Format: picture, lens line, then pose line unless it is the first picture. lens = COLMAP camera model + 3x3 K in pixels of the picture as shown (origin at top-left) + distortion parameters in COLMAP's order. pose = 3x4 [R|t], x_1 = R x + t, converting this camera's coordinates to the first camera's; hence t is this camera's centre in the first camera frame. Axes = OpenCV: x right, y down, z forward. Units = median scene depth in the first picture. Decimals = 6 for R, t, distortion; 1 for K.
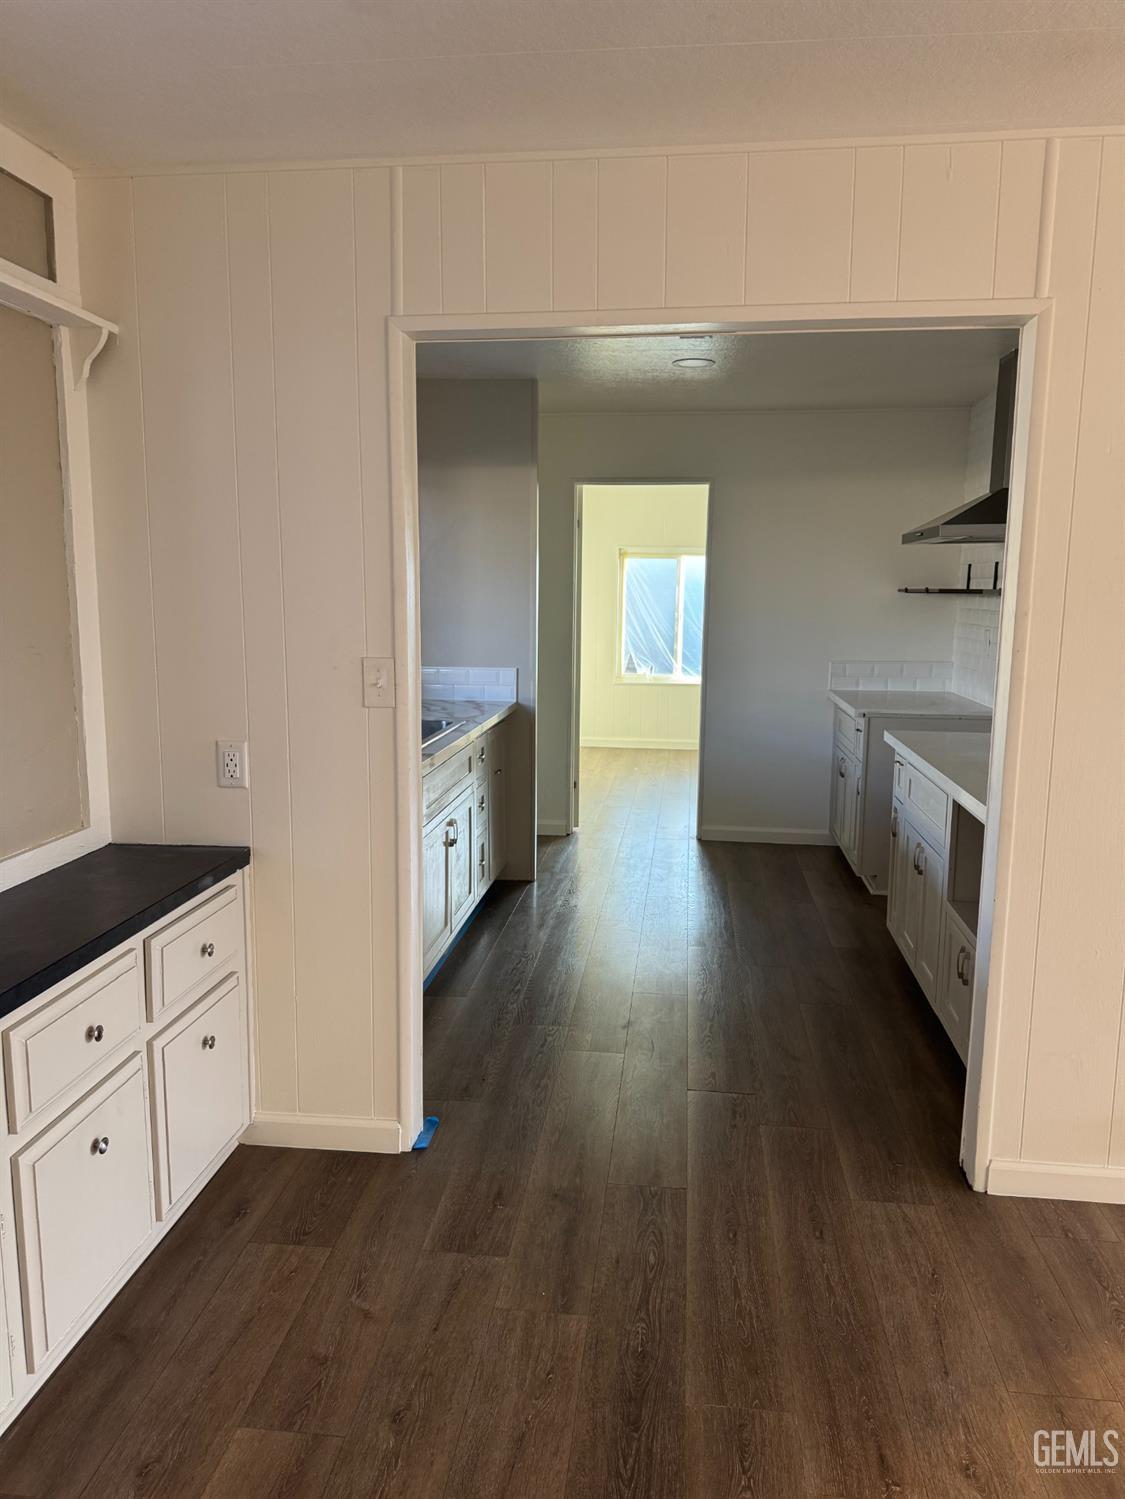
lens RADIAL K [[1041.3, 0, 562.5], [0, 1041.3, 749.5], [0, 0, 1]] dist [0.004610, -0.001567]
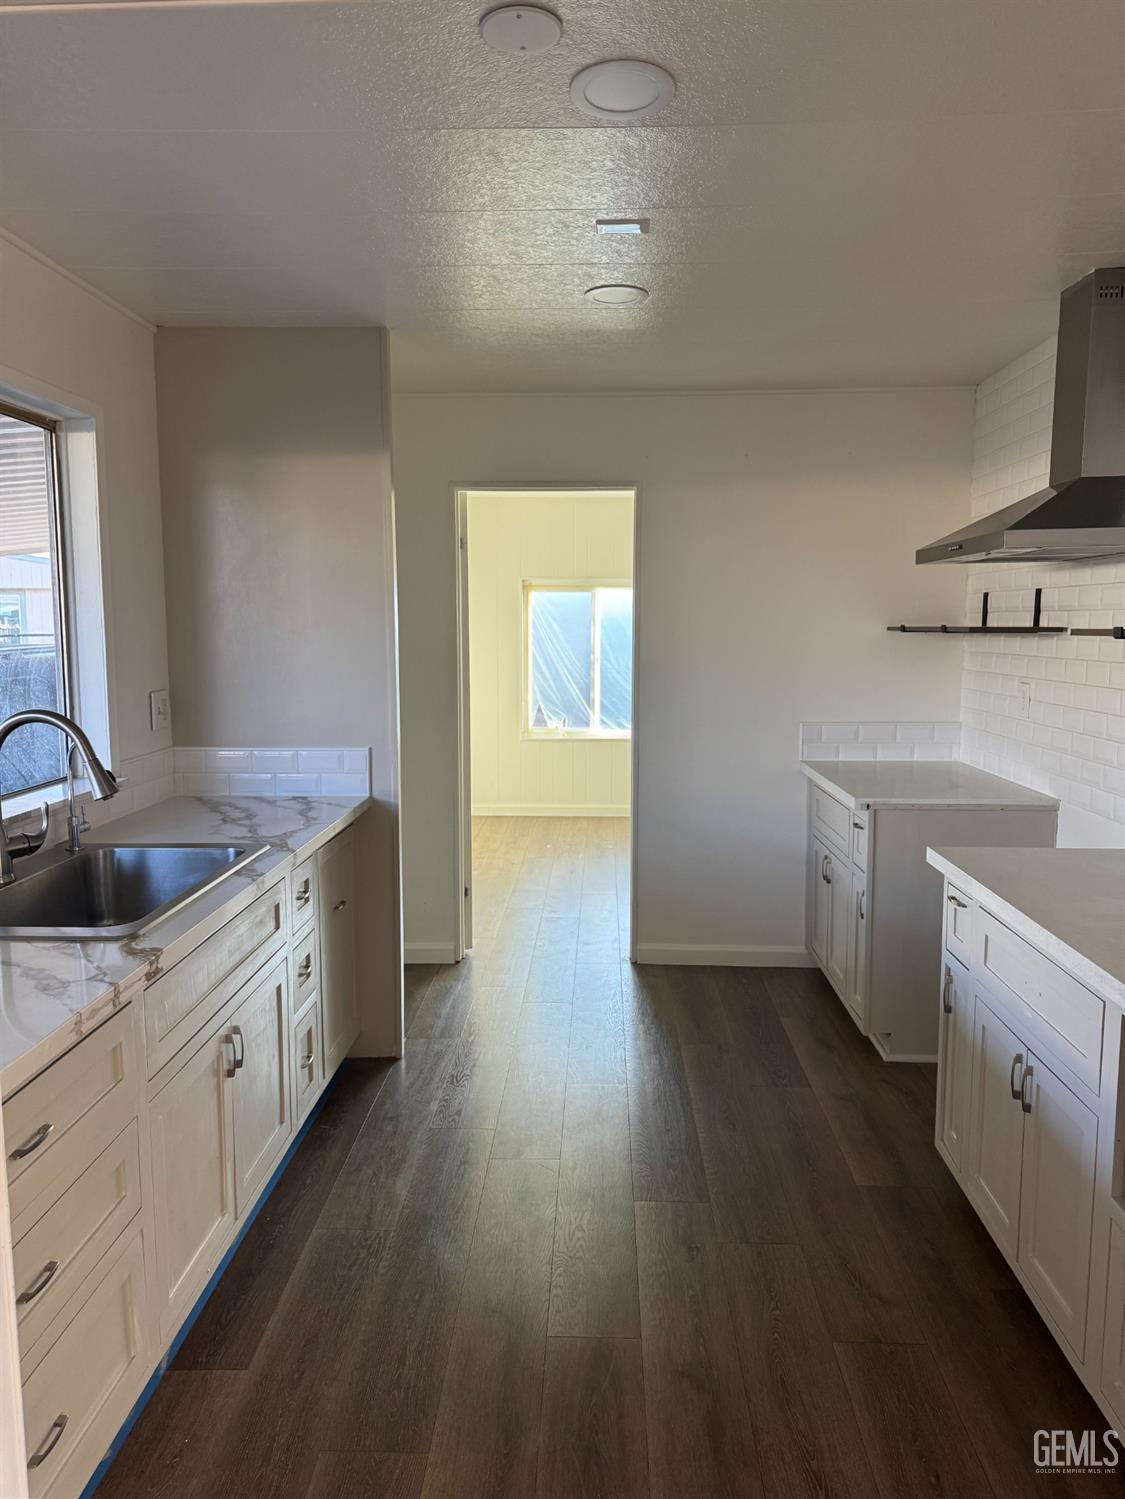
lens RADIAL K [[1036.1, 0, 562.5], [0, 1036.1, 749.5], [0, 0, 1]] dist [-0.033815, 0.000285]
pose [[0.996370, -0.020700, 0.082568, 0.024293], [0.023518, 0.999169, -0.033301, -0.046687], [-0.081810, 0.035122, 0.996029, 0.283320]]
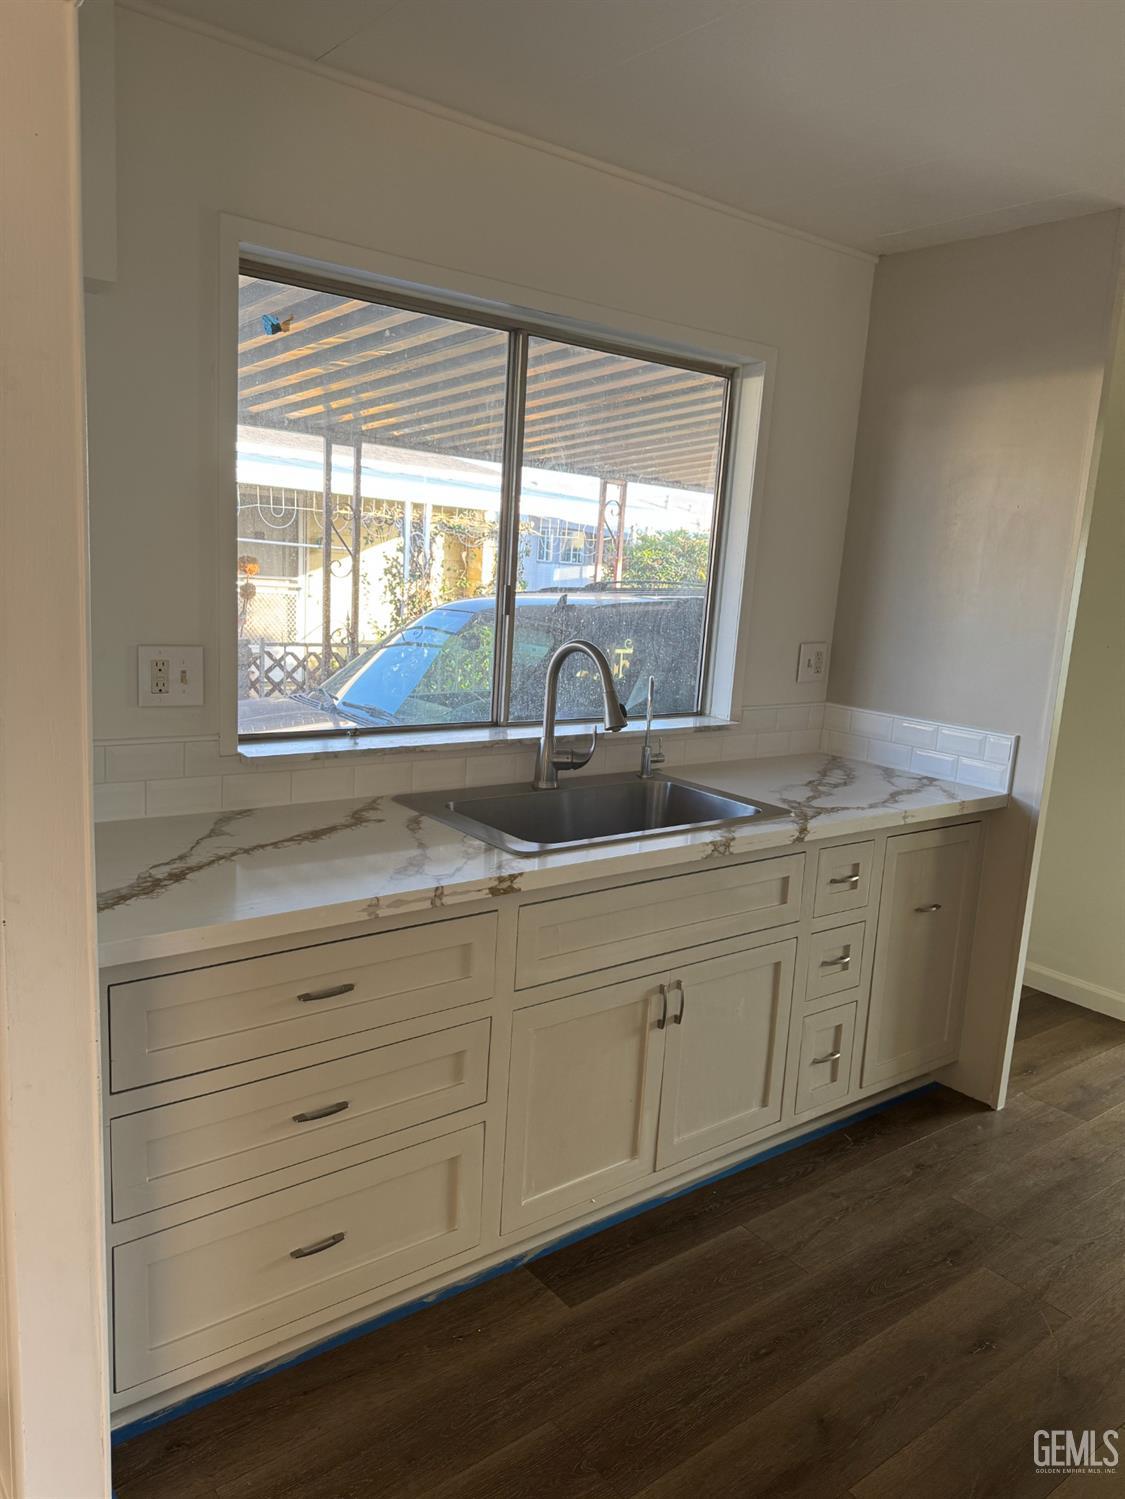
lens RADIAL K [[1041.3, 0, 562.5], [0, 1041.3, 749.5], [0, 0, 1]] dist [0.004610, -0.001567]
pose [[0.693651, 0.159262, -0.702484, 0.169242], [-0.161611, 0.984797, 0.063687, -0.061305], [0.701947, 0.069352, 0.708845, 0.383421]]
